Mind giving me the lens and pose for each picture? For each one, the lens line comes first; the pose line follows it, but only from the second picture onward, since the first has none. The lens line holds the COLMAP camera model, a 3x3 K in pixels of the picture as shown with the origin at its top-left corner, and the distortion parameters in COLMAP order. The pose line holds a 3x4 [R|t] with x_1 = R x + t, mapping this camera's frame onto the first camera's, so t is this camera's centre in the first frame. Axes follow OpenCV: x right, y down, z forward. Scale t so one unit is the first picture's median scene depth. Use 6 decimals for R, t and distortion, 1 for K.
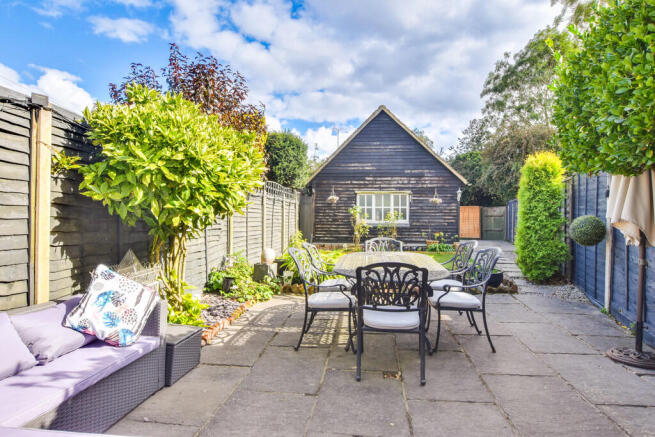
lens RADIAL K [[374.8, 0, 327.5], [0, 374.8, 218.5], [0, 0, 1]] dist [-0.016725, 0.000981]
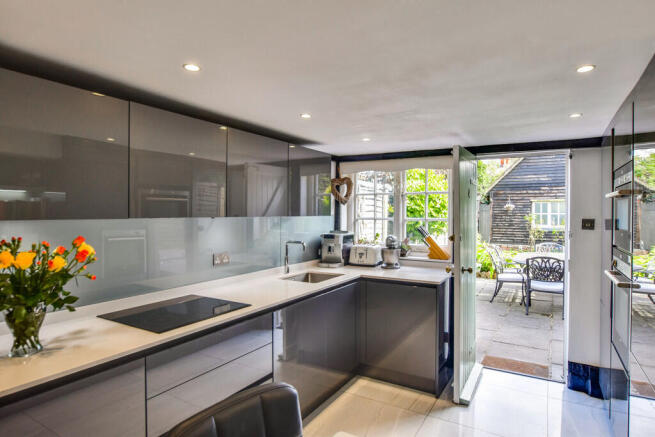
lens RADIAL K [[374.8, 0, 327.5], [0, 374.8, 218.5], [0, 0, 1]] dist [-0.016725, 0.000981]
pose [[0.908212, 0.003796, -0.418494, -0.053272], [-0.000960, 0.999975, 0.006985, -0.095223], [0.418510, -0.005942, 0.908193, -1.225275]]
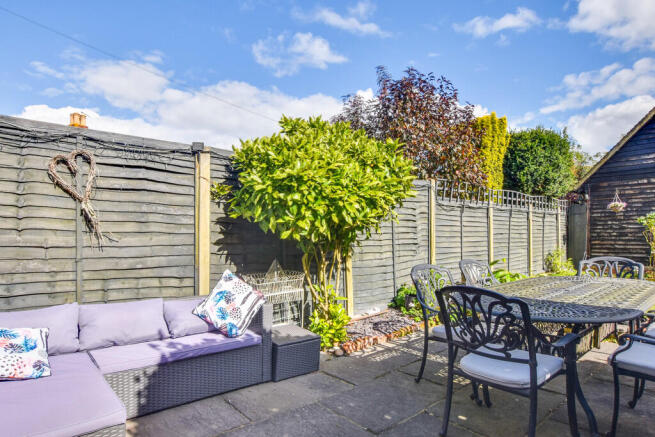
lens RADIAL K [[379.7, 0, 328.0], [0, 379.7, 232.0], [0, 0, 1]] dist [-0.015424, -0.000143]
pose [[0.732081, -0.016250, -0.681023, 0.425778], [0.010067, 0.999864, -0.013036, 0.015507], [0.681143, 0.002687, 0.732146, 0.248348]]
